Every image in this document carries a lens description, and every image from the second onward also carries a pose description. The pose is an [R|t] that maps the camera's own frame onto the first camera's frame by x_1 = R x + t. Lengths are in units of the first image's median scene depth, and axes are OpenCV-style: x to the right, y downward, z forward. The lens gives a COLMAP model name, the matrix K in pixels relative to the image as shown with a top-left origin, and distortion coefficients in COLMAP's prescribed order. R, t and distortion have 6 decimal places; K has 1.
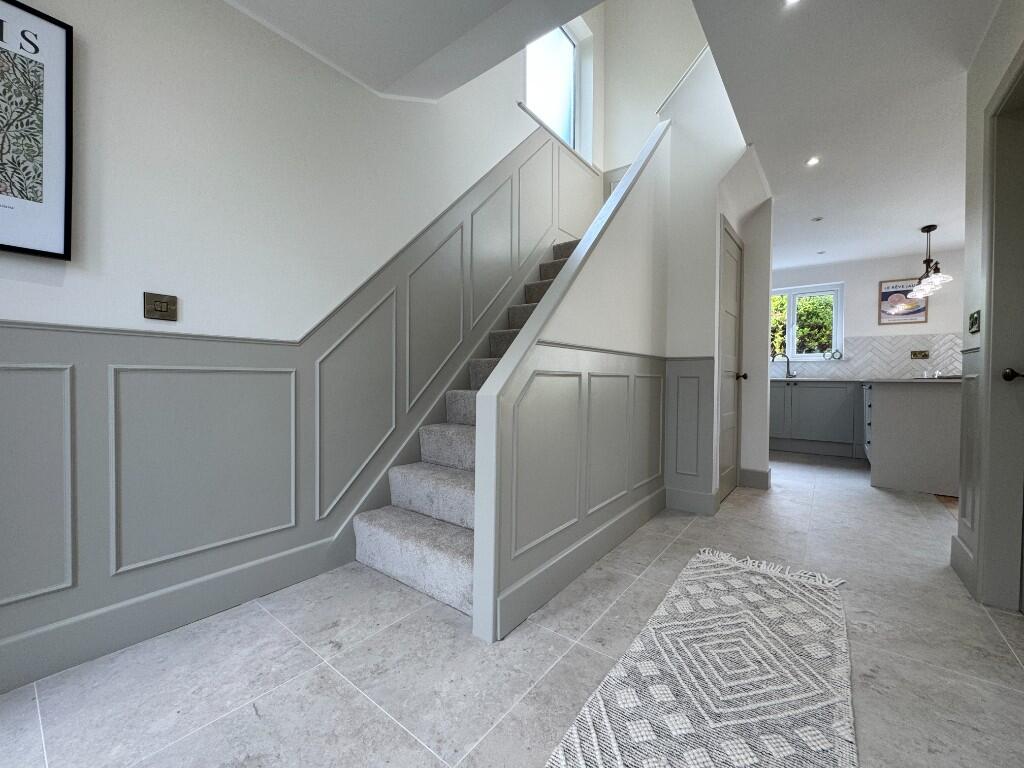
lens RADIAL K [[409.1, 0, 512.4], [0, 409.1, 384.9], [0, 0, 1]] dist [-0.005697, 0.000519]
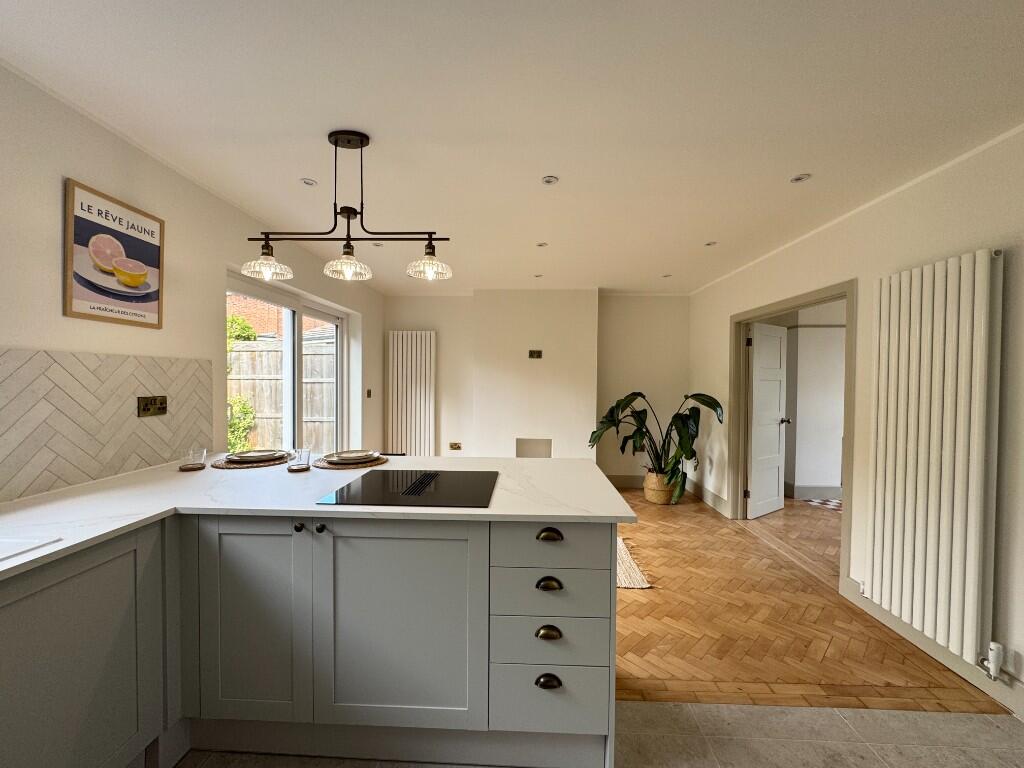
lens RADIAL K [[409.1, 0, 512.4], [0, 409.1, 387.8], [0, 0, 1]] dist [-0.005697, 0.000519]
pose [[-0.589887, -0.032100, 0.806848, 0.545704], [-0.000608, 0.999227, 0.039309, -0.129204], [-0.807486, 0.022698, -0.589450, 1.129710]]
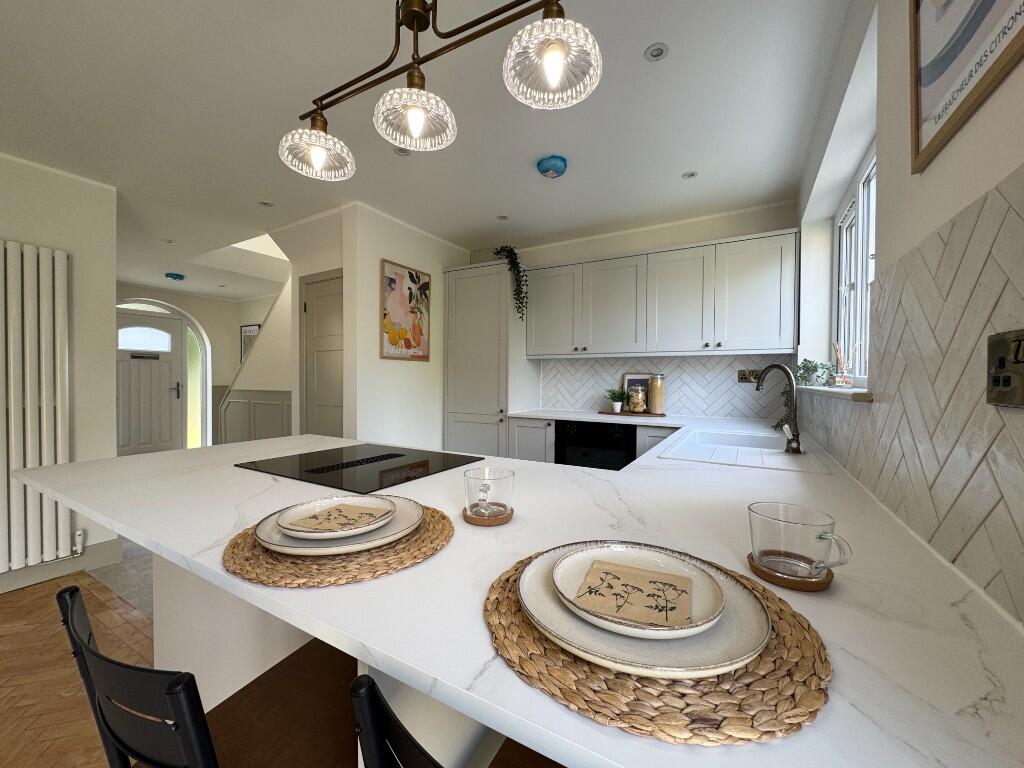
lens RADIAL K [[409.1, 0, 509.7], [0, 409.1, 385.2], [0, 0, 1]] dist [-0.005697, 0.000519]
pose [[0.137623, 0.008507, -0.990448, 1.285522], [-0.021004, 0.999763, 0.005668, -0.080947], [0.990262, 0.020023, 0.137769, 1.031275]]
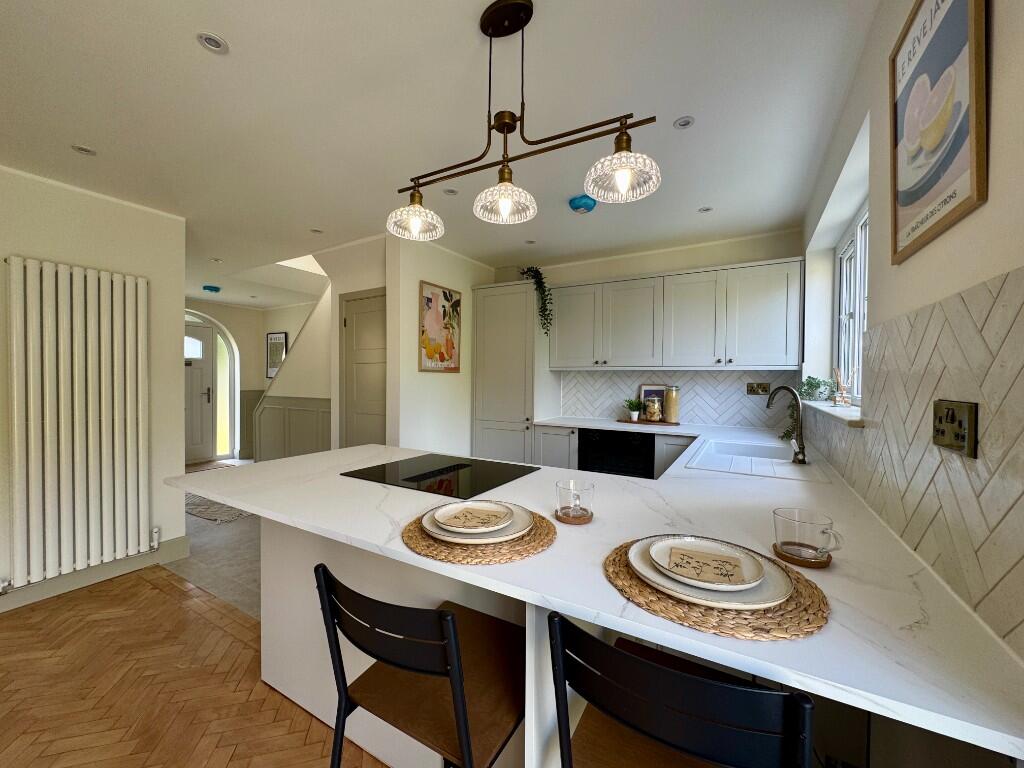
lens RADIAL K [[409.1, 0, 508.8], [0, 409.1, 384.9], [0, 0, 1]] dist [-0.005697, 0.000519]
pose [[0.133075, 0.008880, -0.991066, 1.346926], [-0.023160, 0.999715, 0.005848, -0.103182], [0.990835, 0.022174, 0.133243, 0.968092]]
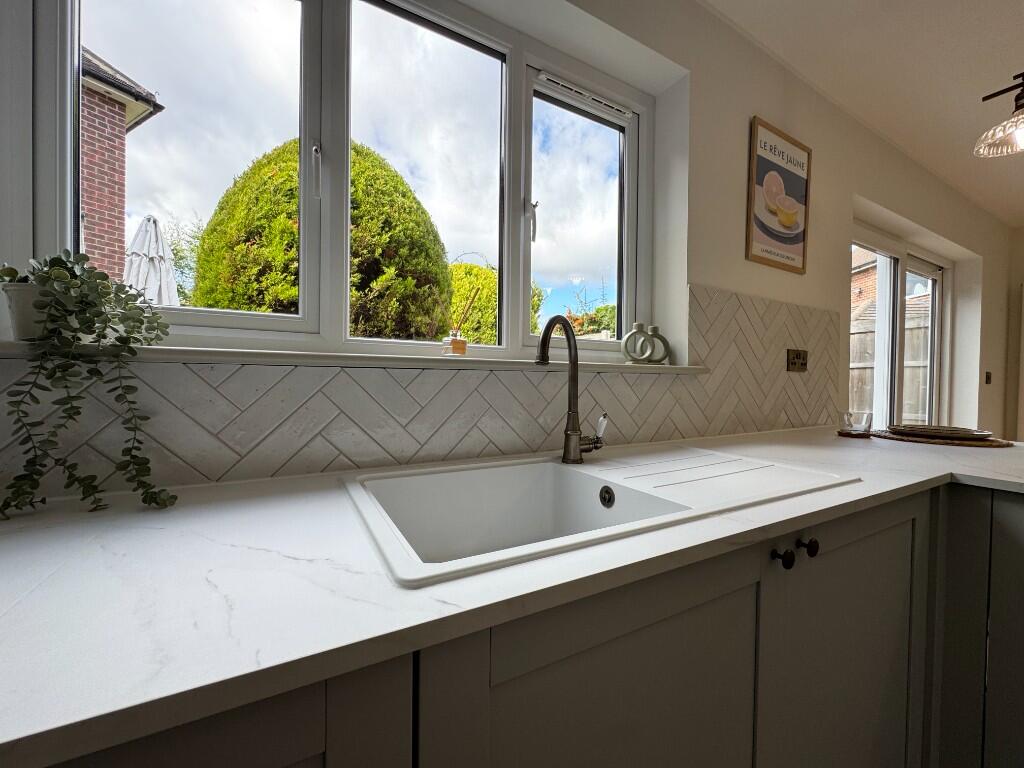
lens RADIAL K [[409.1, 0, 508.4], [0, 409.1, 384.5], [0, 0, 1]] dist [-0.005697, 0.000519]
pose [[0.394392, -0.017083, 0.918784, 0.672708], [0.005033, 0.999852, 0.016430, -0.071331], [-0.918929, -0.001856, 0.394420, 1.300632]]
